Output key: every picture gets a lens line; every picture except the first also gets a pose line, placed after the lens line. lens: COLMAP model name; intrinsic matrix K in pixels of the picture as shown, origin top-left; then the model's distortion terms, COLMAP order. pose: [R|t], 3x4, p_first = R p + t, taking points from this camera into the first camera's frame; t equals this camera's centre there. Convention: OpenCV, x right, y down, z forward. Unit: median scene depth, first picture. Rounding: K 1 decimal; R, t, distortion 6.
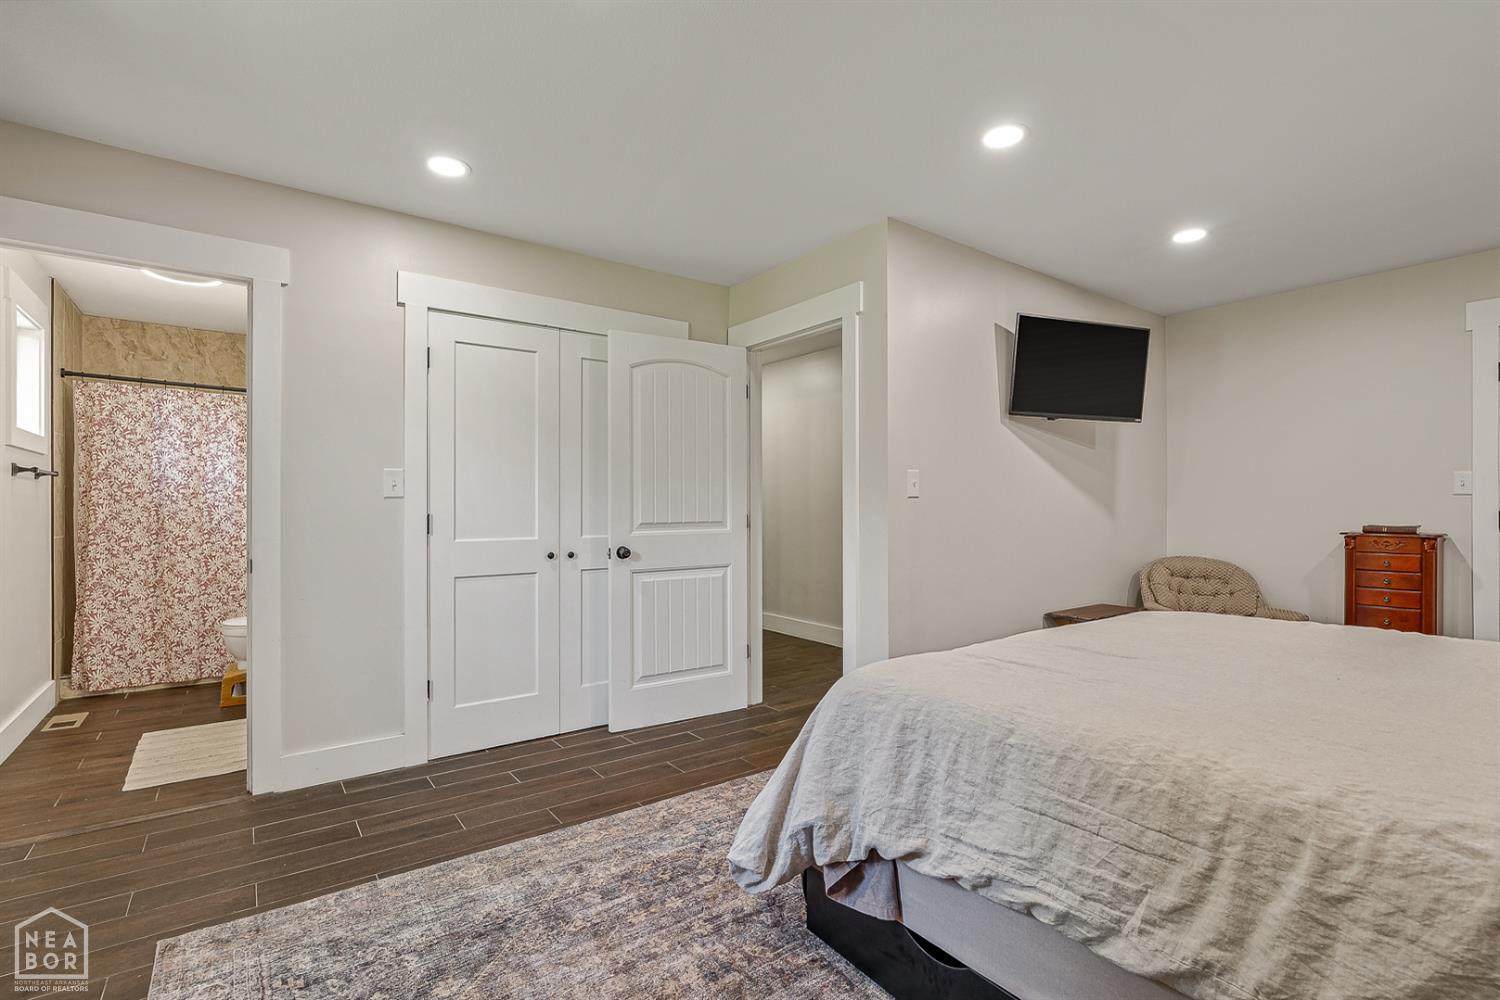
lens RADIAL K [[703.5, 0, 761.2], [0, 703.5, 495.9], [0, 0, 1]] dist [-0.006099, 0.001960]
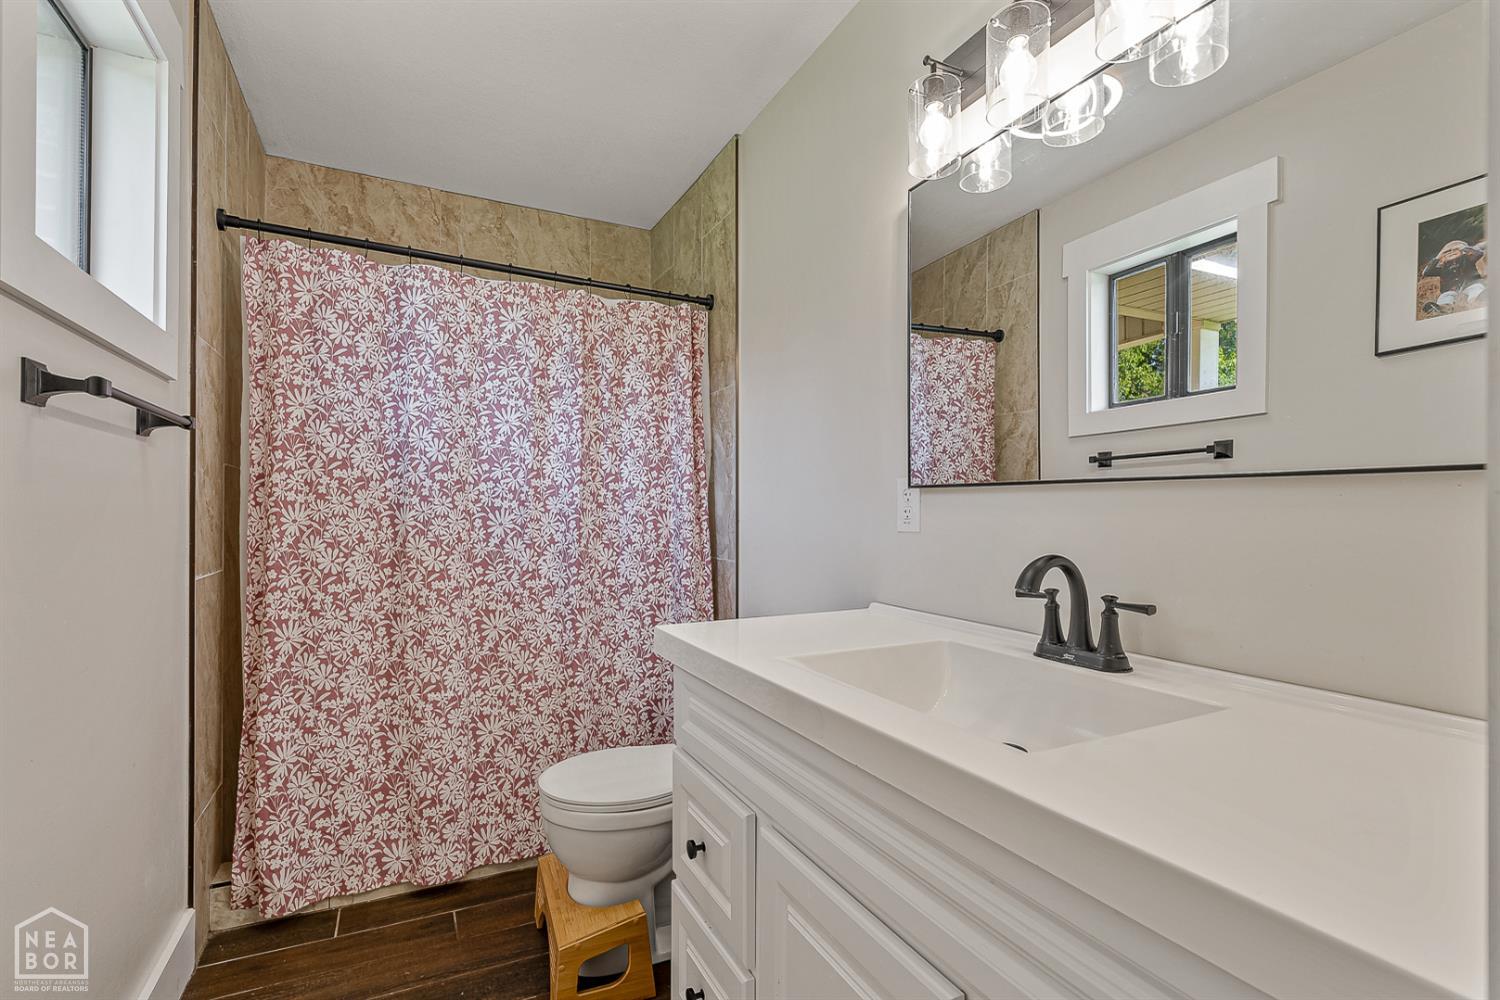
lens RADIAL K [[703.5, 0, 761.2], [0, 703.5, 495.9], [0, 0, 1]] dist [-0.006099, 0.001960]
pose [[0.985376, 0.002321, -0.170378, -0.543404], [-0.003355, 0.999978, -0.005780, 0.008734], [0.170361, 0.006267, 0.985362, 0.581359]]
